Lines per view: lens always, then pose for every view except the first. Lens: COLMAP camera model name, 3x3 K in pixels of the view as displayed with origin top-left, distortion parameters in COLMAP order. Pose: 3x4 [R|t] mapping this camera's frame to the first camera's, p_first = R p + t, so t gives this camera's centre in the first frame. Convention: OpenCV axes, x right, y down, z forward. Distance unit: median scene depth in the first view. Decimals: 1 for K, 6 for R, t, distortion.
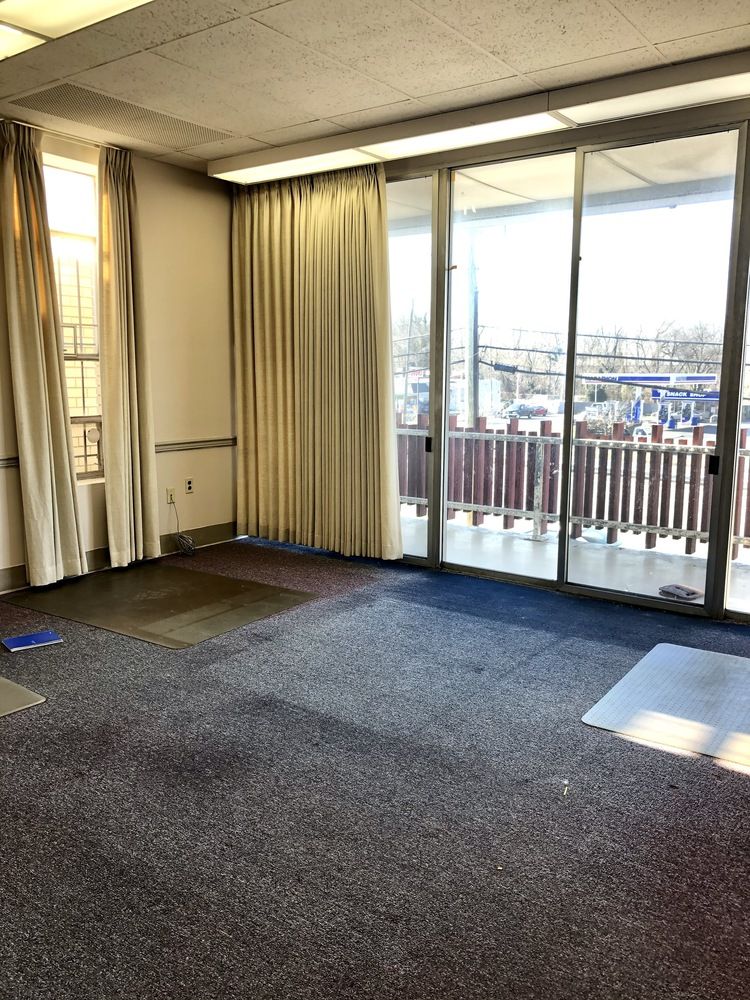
lens RADIAL K [[815.1, 0, 379.8], [0, 815.1, 501.4], [0, 0, 1]] dist [0.030613, -0.008478]
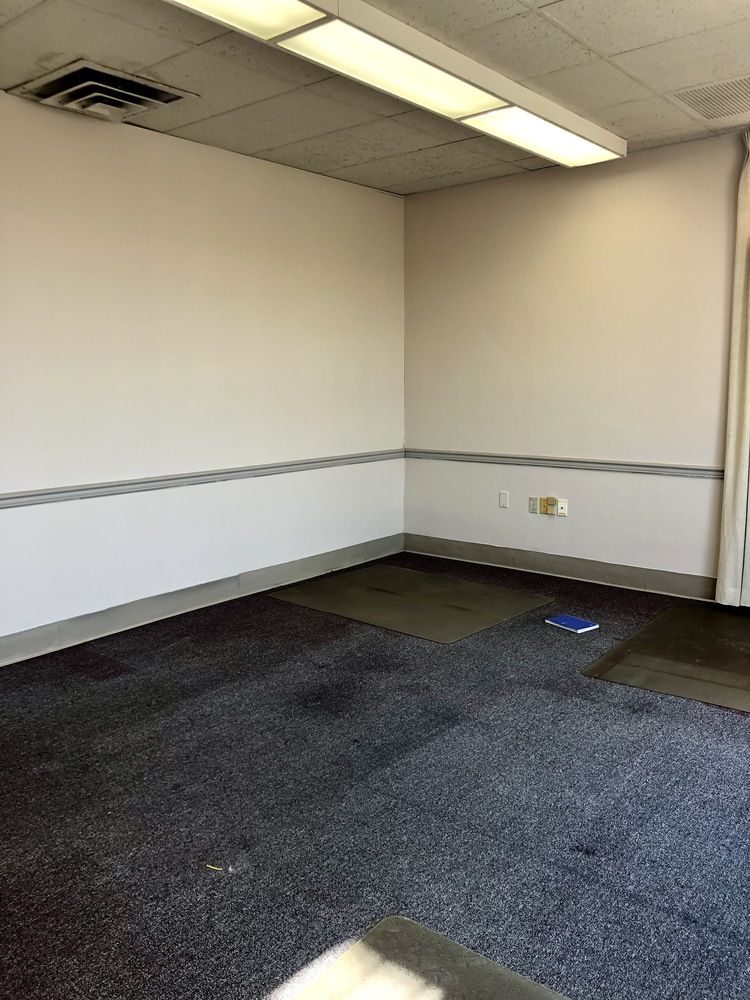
lens RADIAL K [[815.1, 0, 380.1], [0, 815.1, 501.7], [0, 0, 1]] dist [0.030613, -0.008478]
pose [[-0.062185, 0.150825, -0.986603, 0.597398], [-0.156383, 0.974834, 0.158882, -0.115465], [0.985737, 0.164168, -0.037034, 0.665499]]
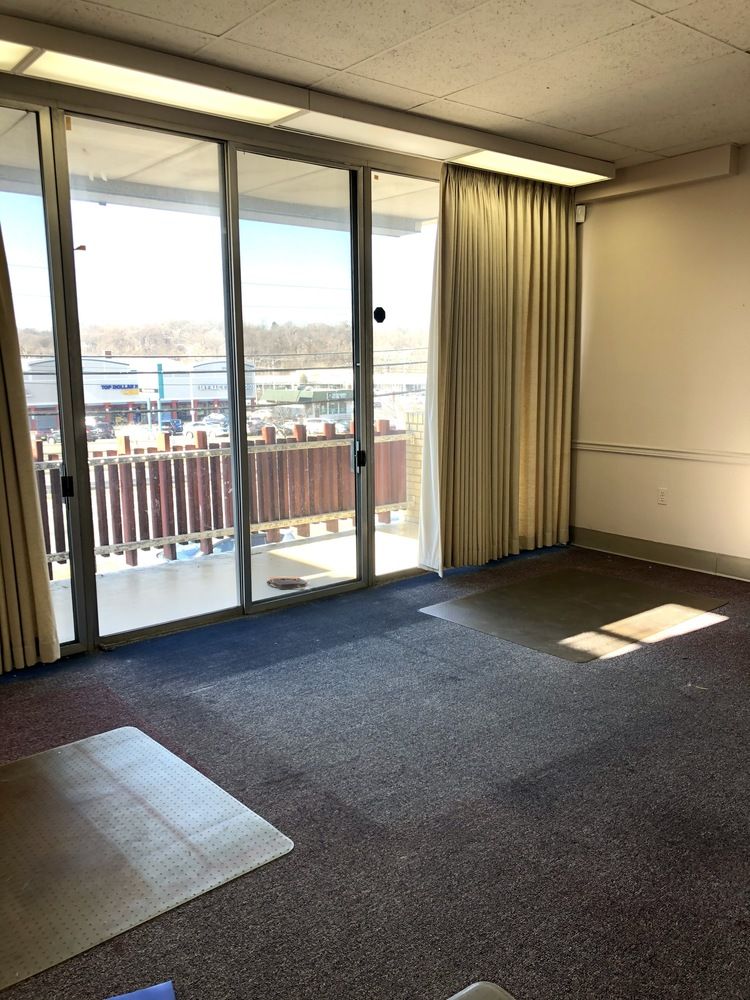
lens RADIAL K [[815.1, 0, 372.3], [0, 815.1, 499.7], [0, 0, 1]] dist [0.030613, -0.008478]
pose [[0.262606, -0.172604, 0.949340, -0.672195], [0.170568, 0.976680, 0.130393, -0.129076], [-0.949708, 0.127685, 0.285923, 0.635059]]
